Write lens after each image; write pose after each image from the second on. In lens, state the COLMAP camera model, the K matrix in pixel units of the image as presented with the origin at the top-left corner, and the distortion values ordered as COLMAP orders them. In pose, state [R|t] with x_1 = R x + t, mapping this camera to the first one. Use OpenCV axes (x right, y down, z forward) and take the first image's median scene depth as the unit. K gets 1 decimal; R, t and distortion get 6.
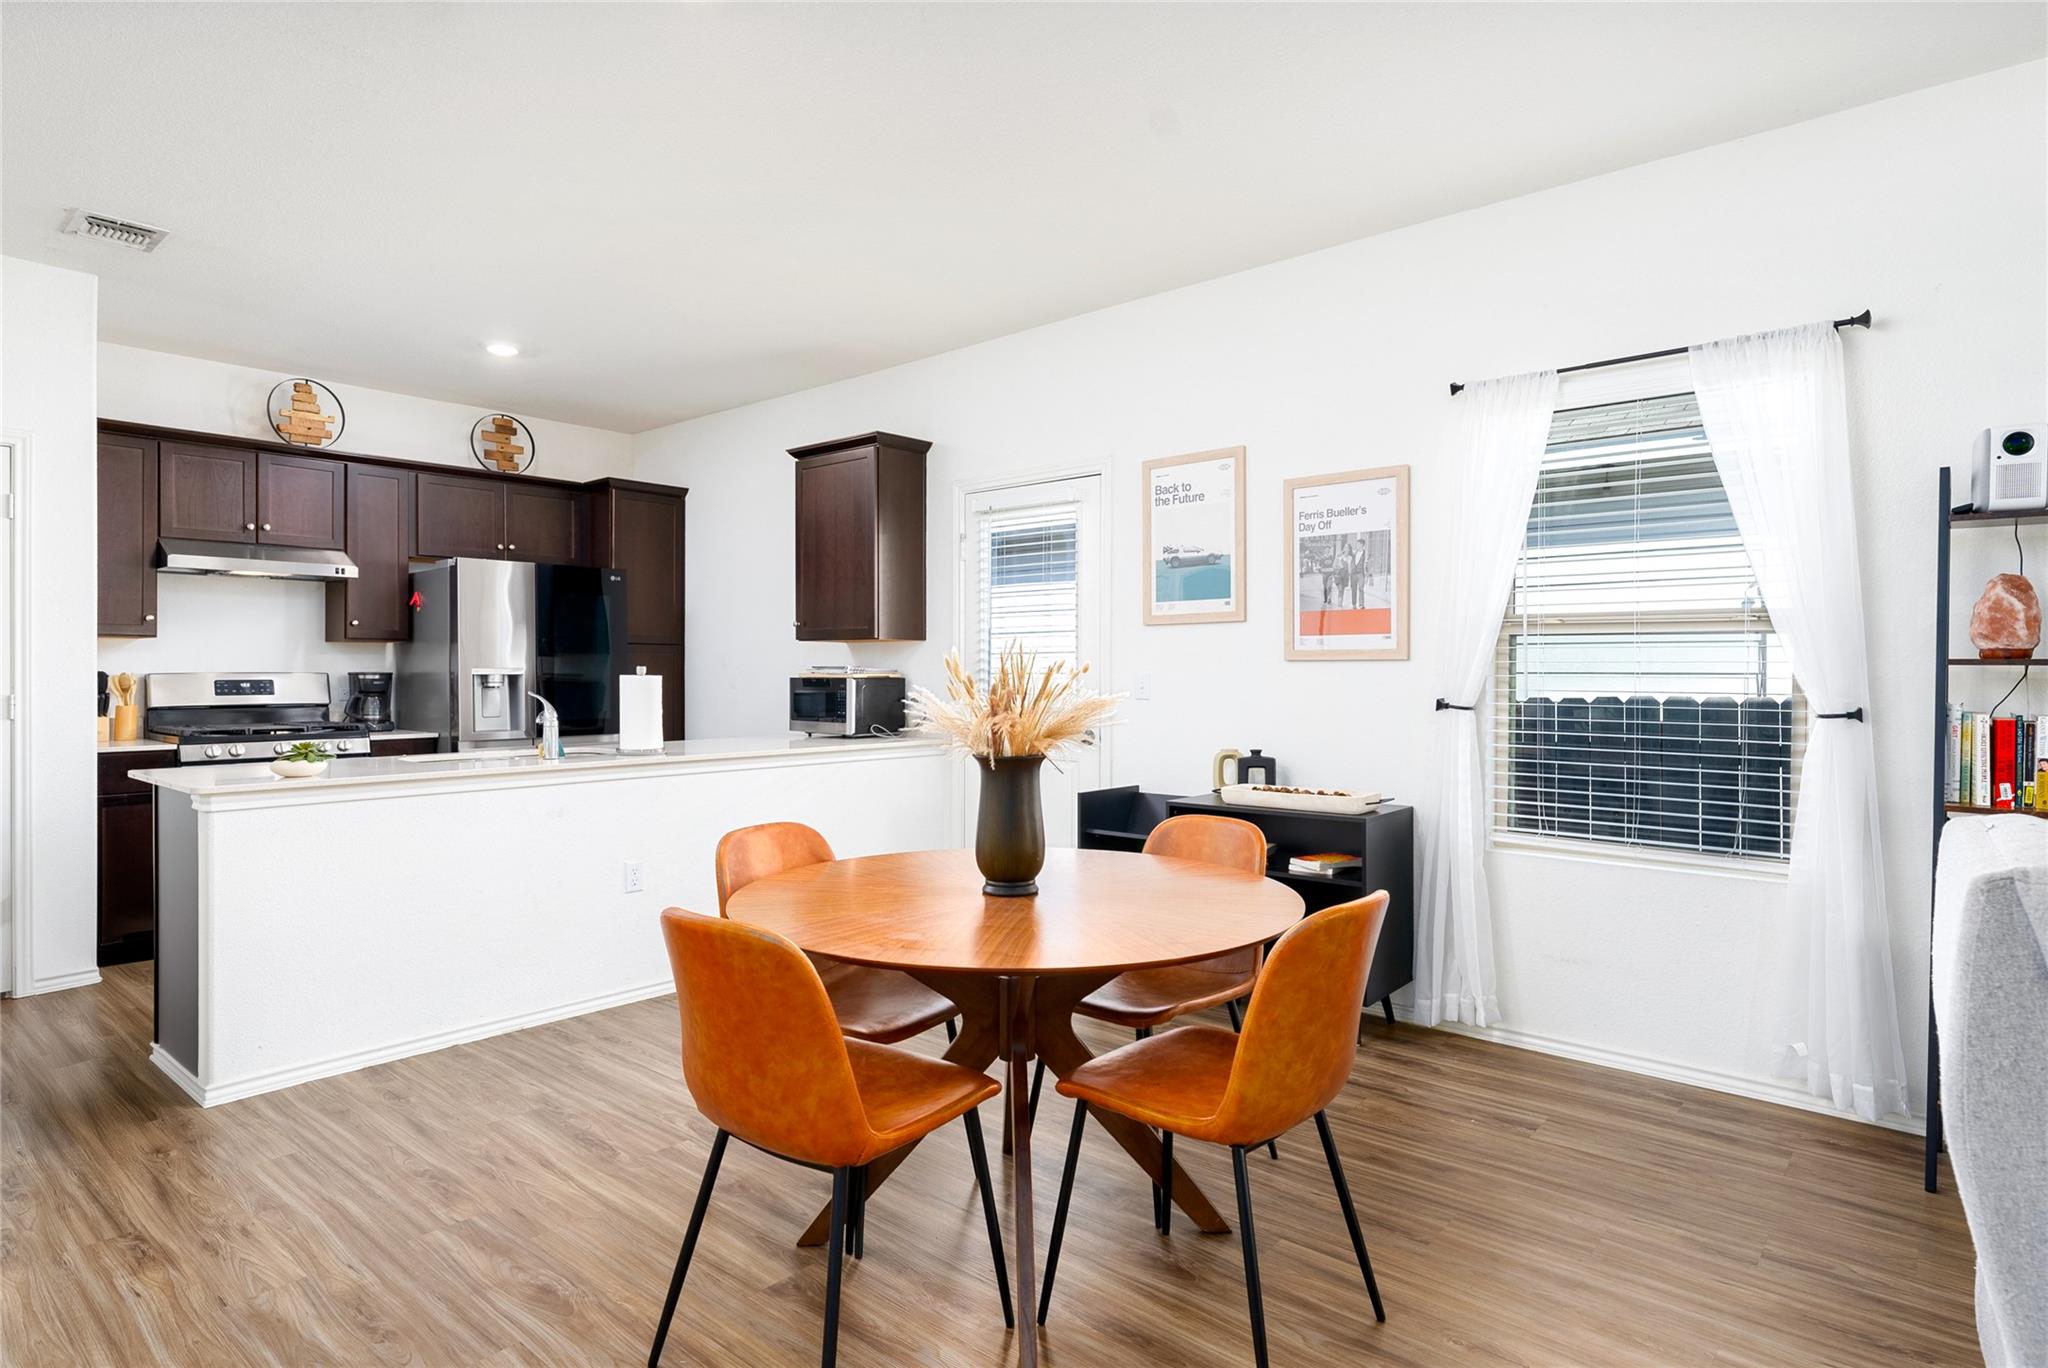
lens RADIAL K [[1109.0, 0, 1031.7], [0, 1109.0, 671.5], [0, 0, 1]] dist [0.005087, 0.000717]
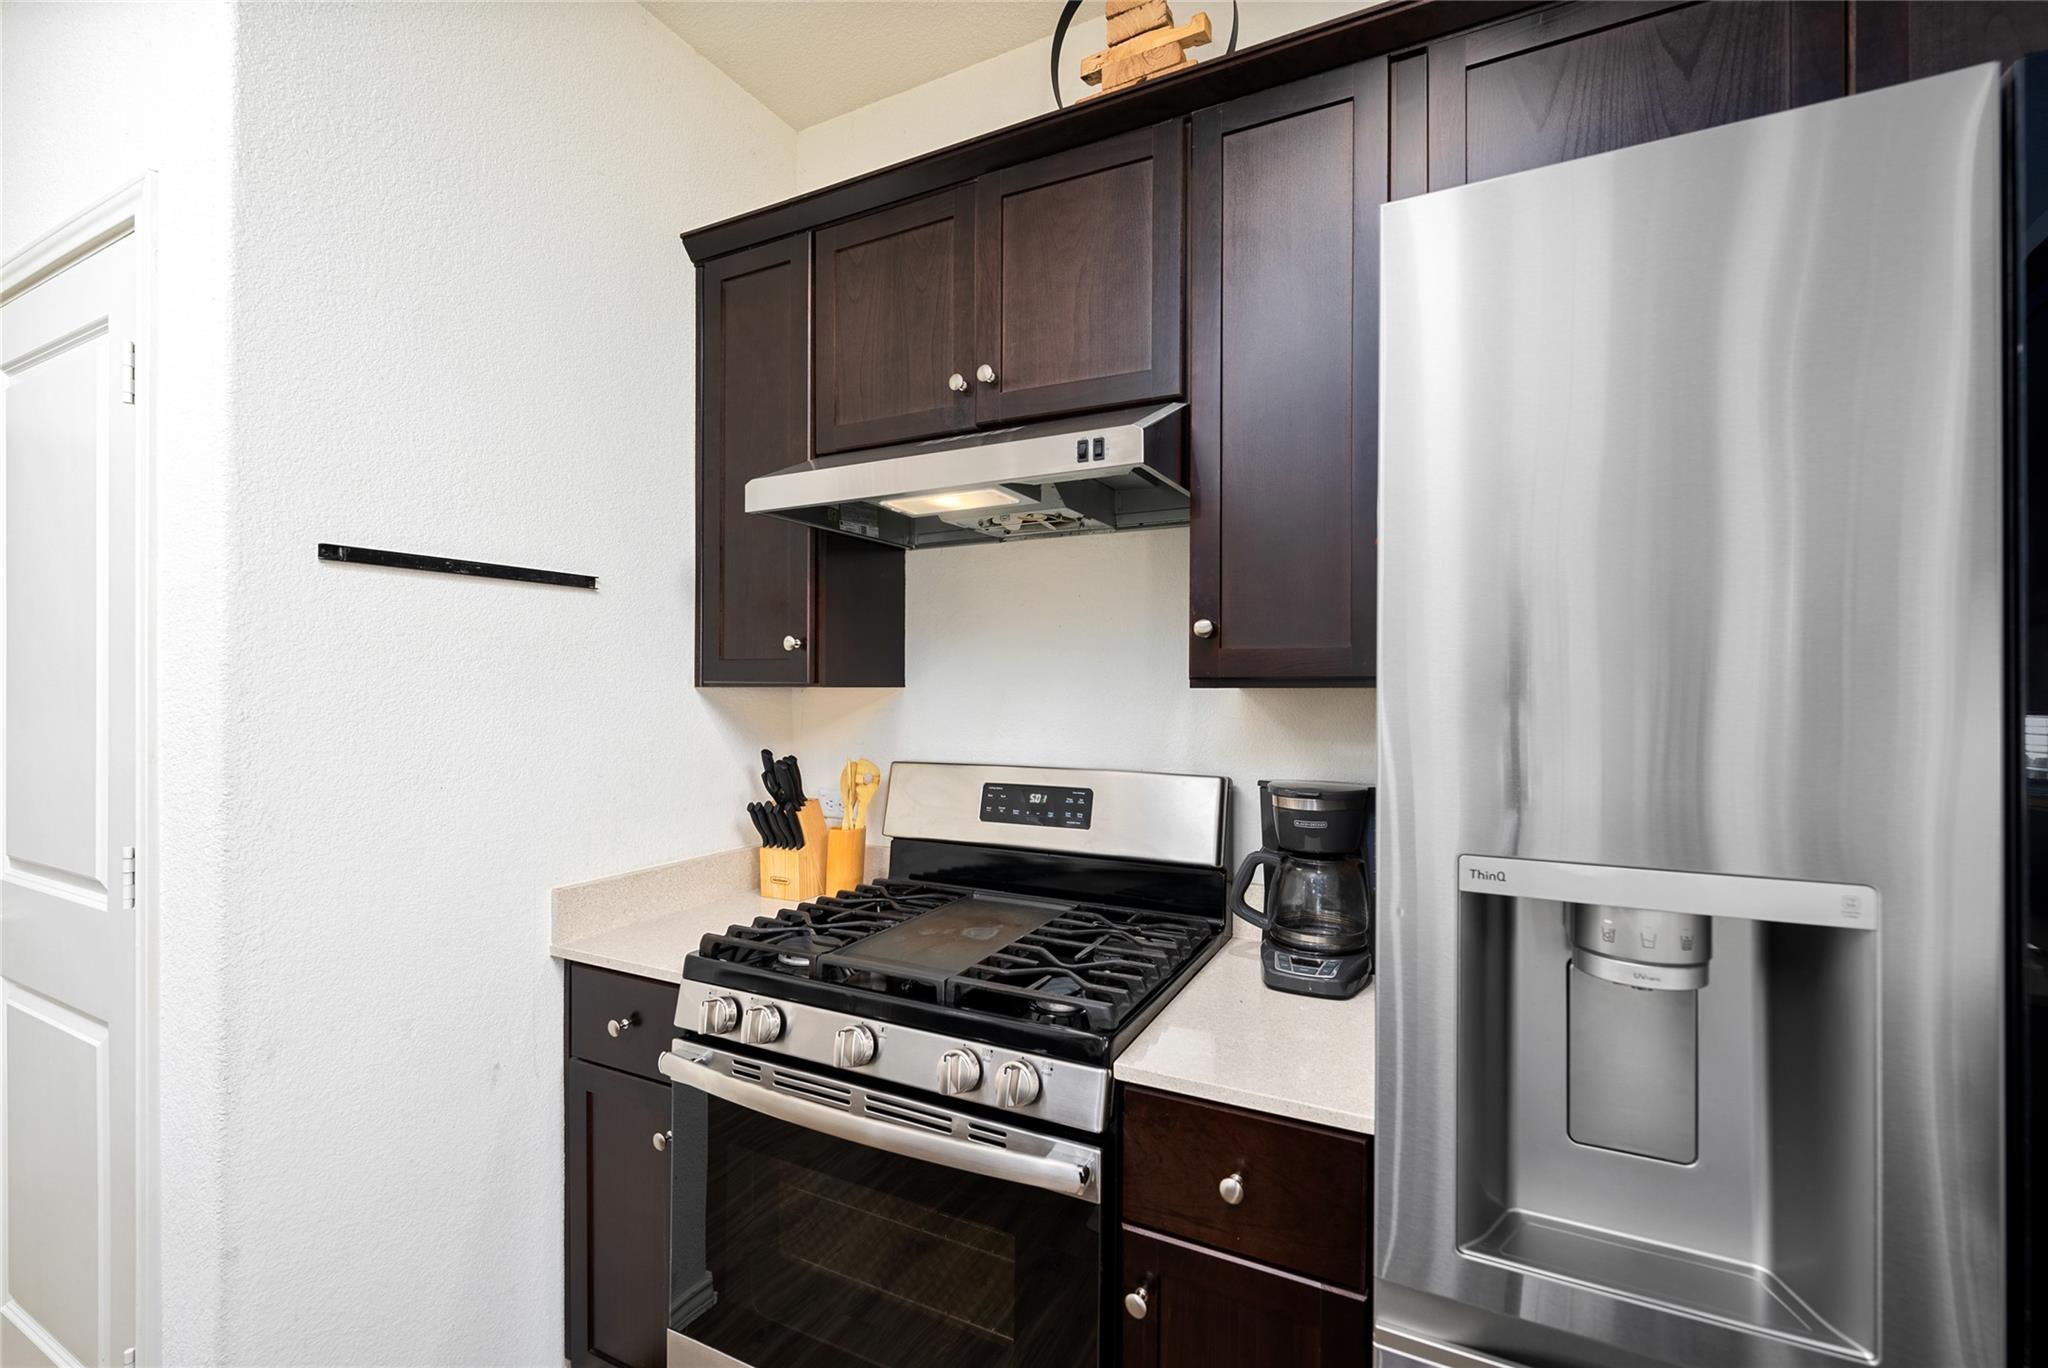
lens RADIAL K [[874.5, 0, 1024.0], [0, 874.5, 684.0], [0, 0, 1]] dist [0.001137, 0.000078]
pose [[0.221600, -0.001480, -0.975137, -0.393172], [-0.000628, 0.999998, -0.001660, -0.028276], [0.975137, 0.000980, 0.221599, 0.909819]]
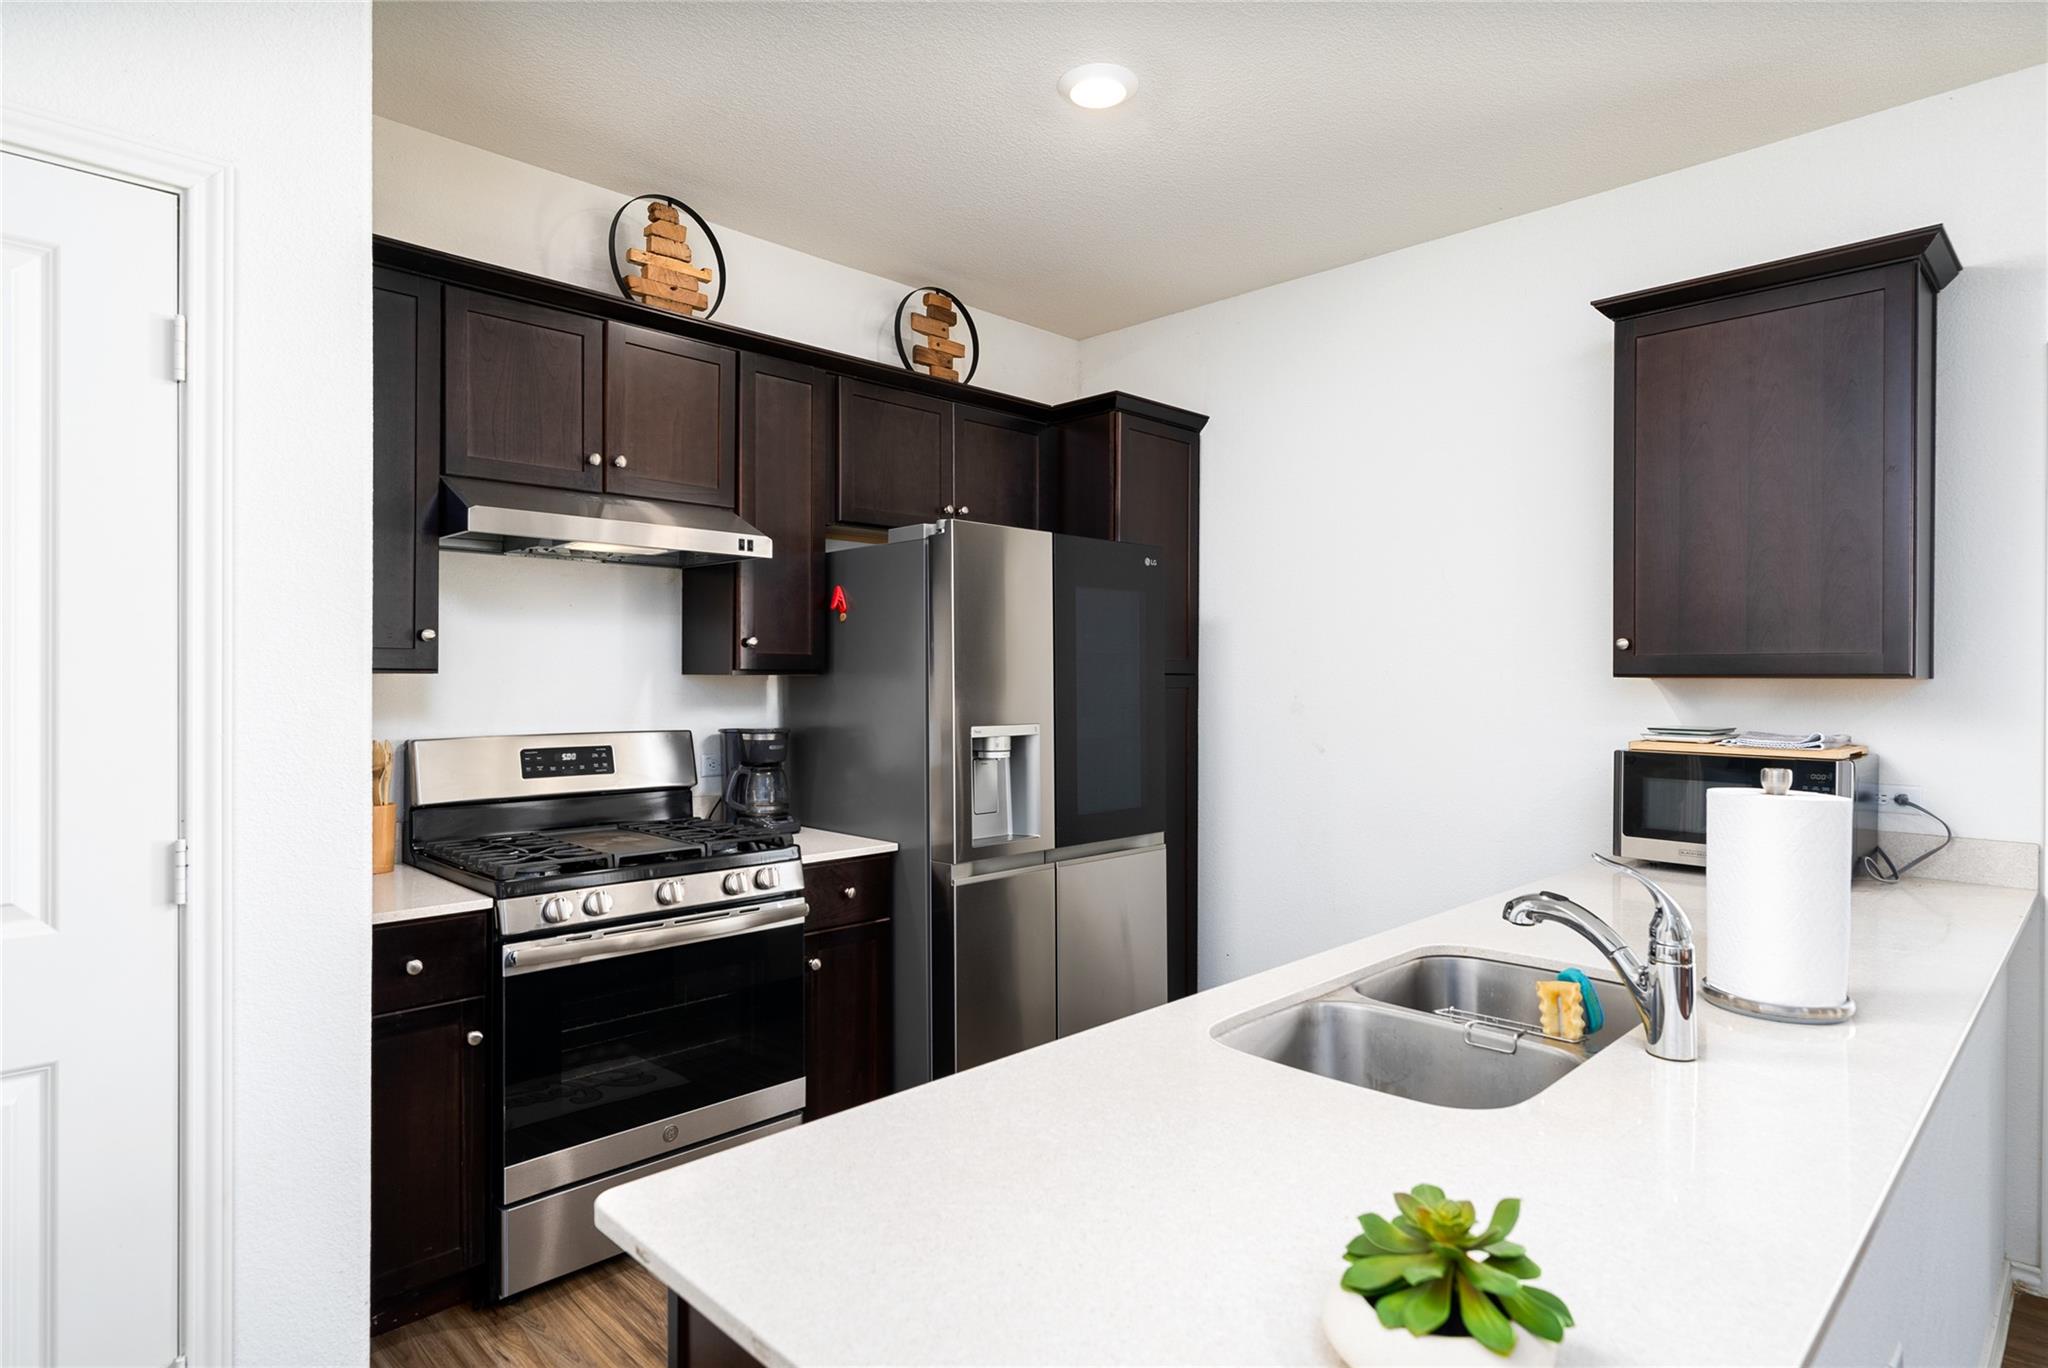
lens RADIAL K [[1110.0, 0, 1024.0], [0, 1110.0, 684.0], [0, 0, 1]] dist [0.001108, -0.000734]
pose [[0.996808, 0.003785, -0.079749, -0.435403], [-0.003459, 0.999985, 0.004220, -0.025969], [0.079764, -0.003931, 0.996806, 0.469302]]
